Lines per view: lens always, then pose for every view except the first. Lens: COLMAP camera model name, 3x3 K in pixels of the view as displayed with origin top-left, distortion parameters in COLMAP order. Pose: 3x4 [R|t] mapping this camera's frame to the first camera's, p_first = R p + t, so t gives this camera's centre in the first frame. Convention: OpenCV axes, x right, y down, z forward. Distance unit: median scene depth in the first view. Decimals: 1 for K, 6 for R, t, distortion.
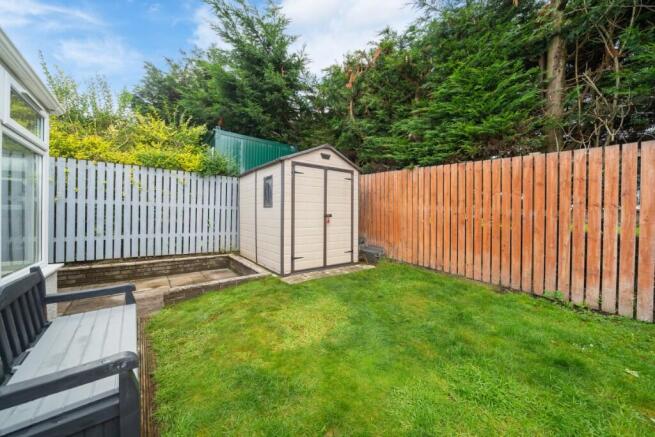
lens RADIAL K [[237.9, 0, 329.1], [0, 237.9, 218.7], [0, 0, 1]] dist [0.000416, -0.000630]
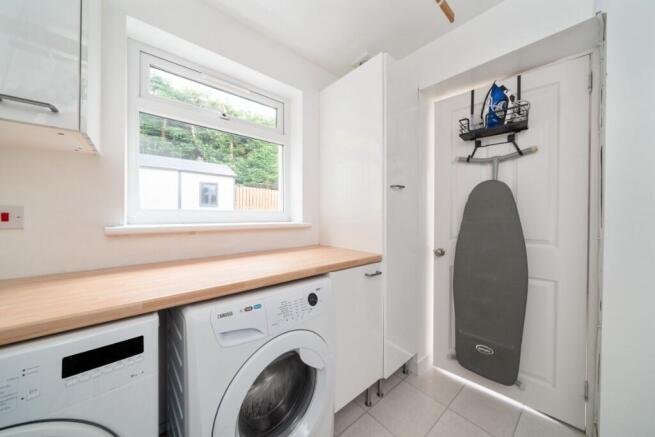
lens RADIAL K [[237.9, 0, 327.8], [0, 237.9, 216.4], [0, 0, 1]] dist [0.000416, -0.000630]
pose [[-0.058748, -0.028540, 0.997865, -1.425910], [0.001525, 0.999588, 0.028679, -0.027100], [-0.998272, 0.003207, -0.058680, 0.407549]]
